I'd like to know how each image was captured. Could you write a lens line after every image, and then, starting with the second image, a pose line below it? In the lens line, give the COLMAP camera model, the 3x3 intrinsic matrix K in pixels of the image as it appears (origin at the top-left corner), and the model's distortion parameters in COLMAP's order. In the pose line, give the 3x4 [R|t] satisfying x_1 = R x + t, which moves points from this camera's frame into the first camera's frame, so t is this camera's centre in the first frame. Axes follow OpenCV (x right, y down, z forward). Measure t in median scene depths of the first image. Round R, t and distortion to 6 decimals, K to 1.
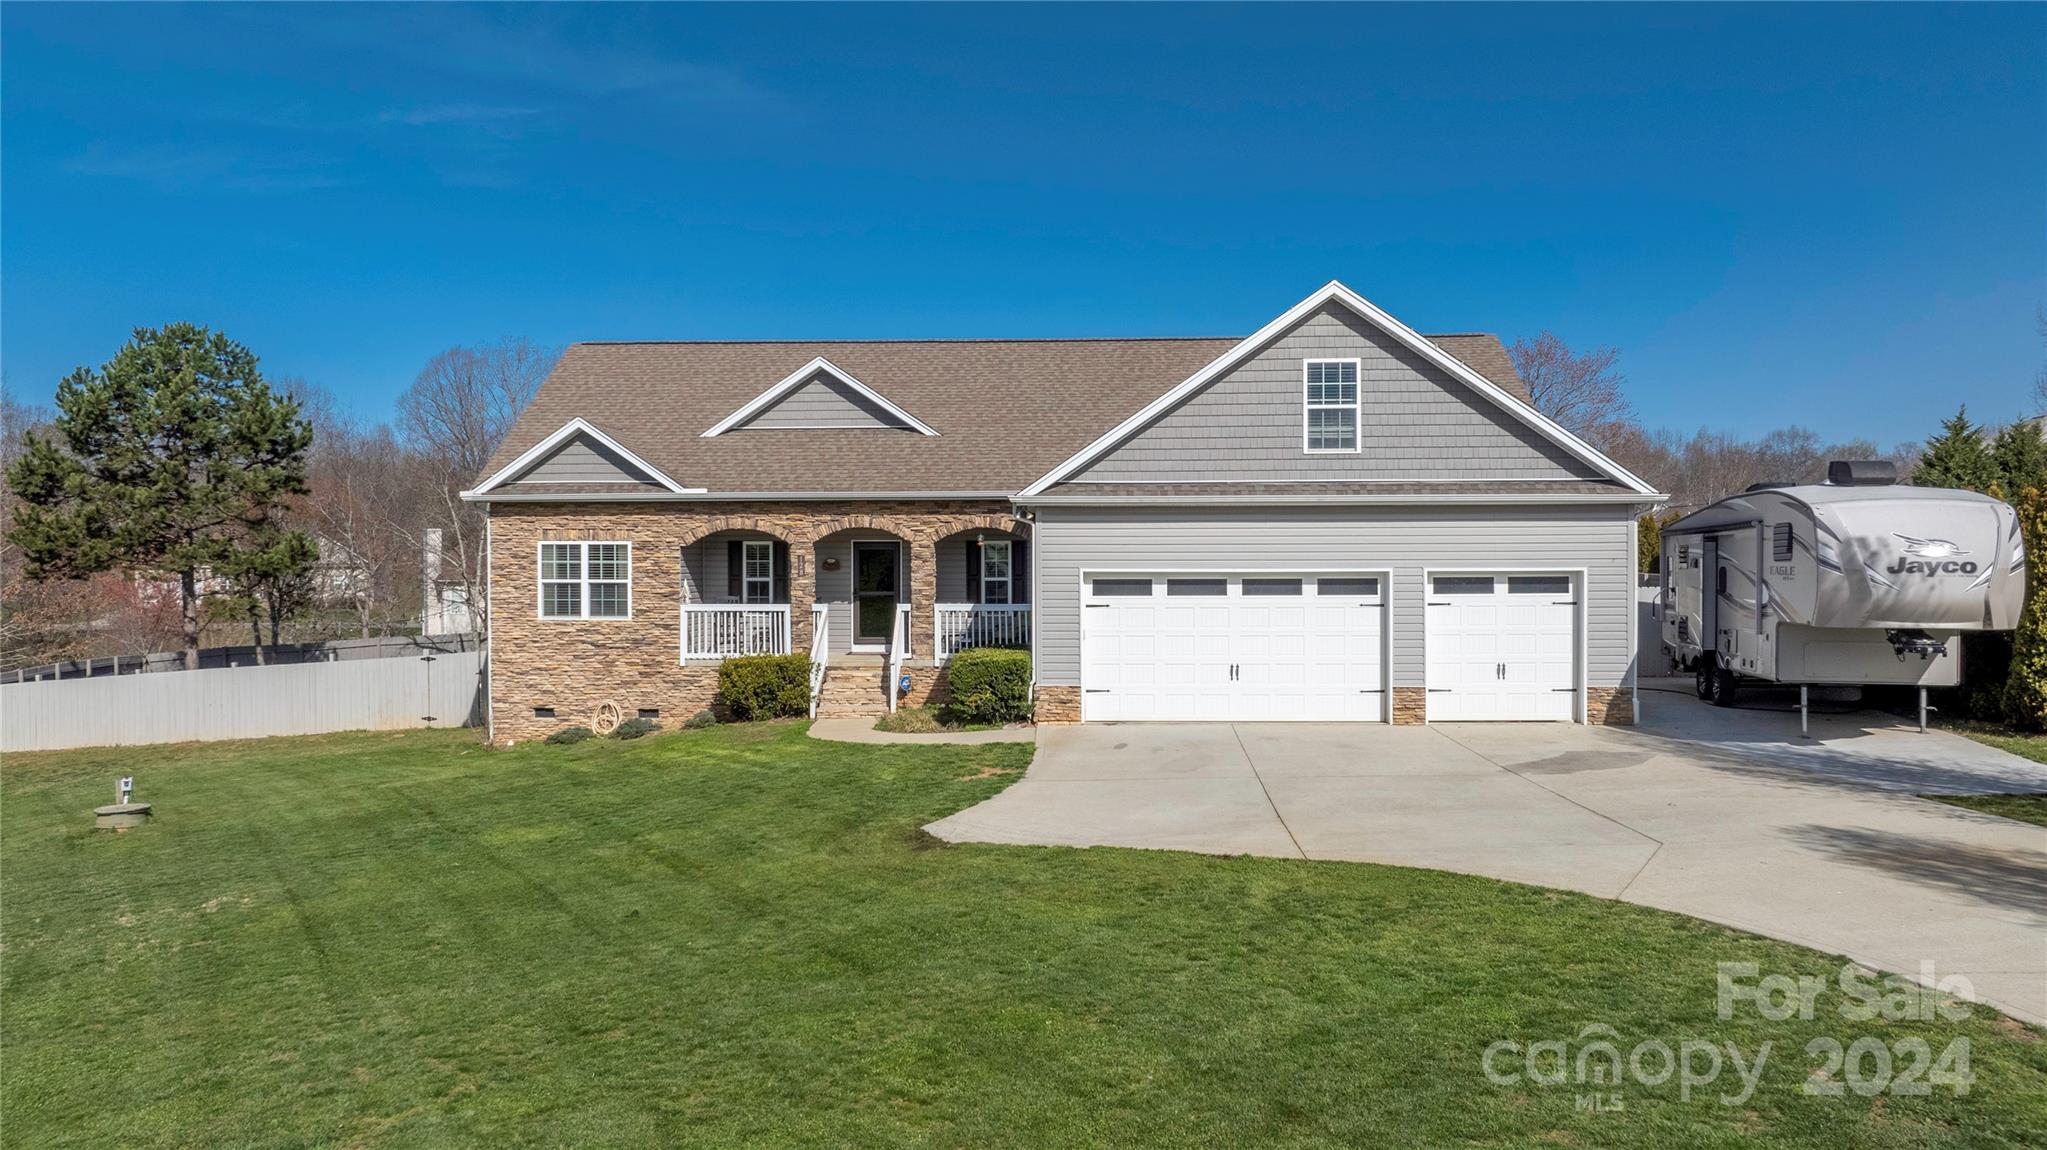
lens RADIAL K [[1442.8, 0, 1023.5], [0, 1442.8, 575.0], [0, 0, 1]] dist [-0.039336, 0.047407]
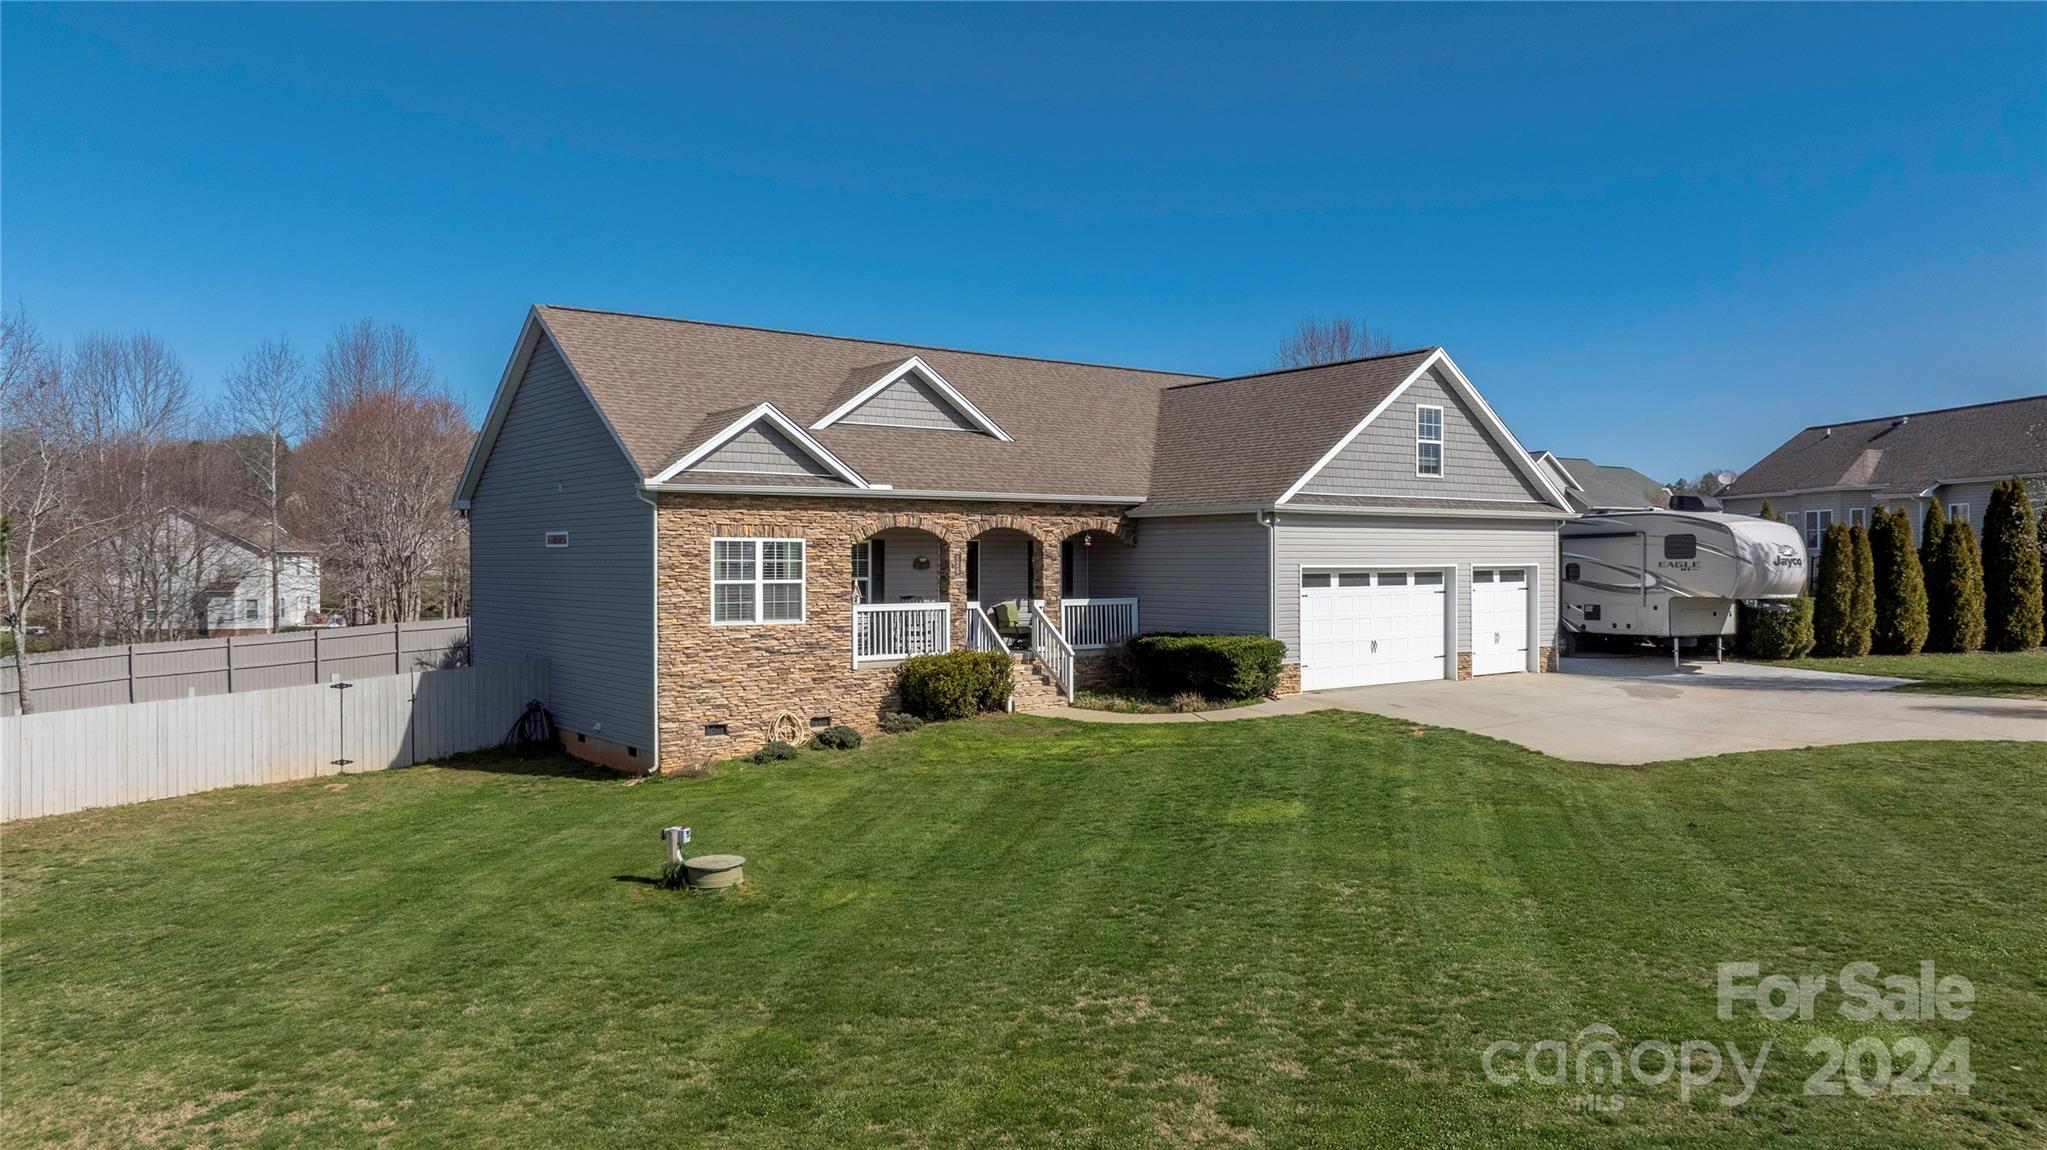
lens RADIAL K [[1442.8, 0, 1023.5], [0, 1442.8, 575.0], [0, 0, 1]] dist [-0.039336, 0.047407]
pose [[0.763318, -0.006810, 0.645987, -0.773666], [0.008930, 0.999960, -0.000011, 0.001513], [-0.645962, 0.005777, 0.763348, 0.196530]]
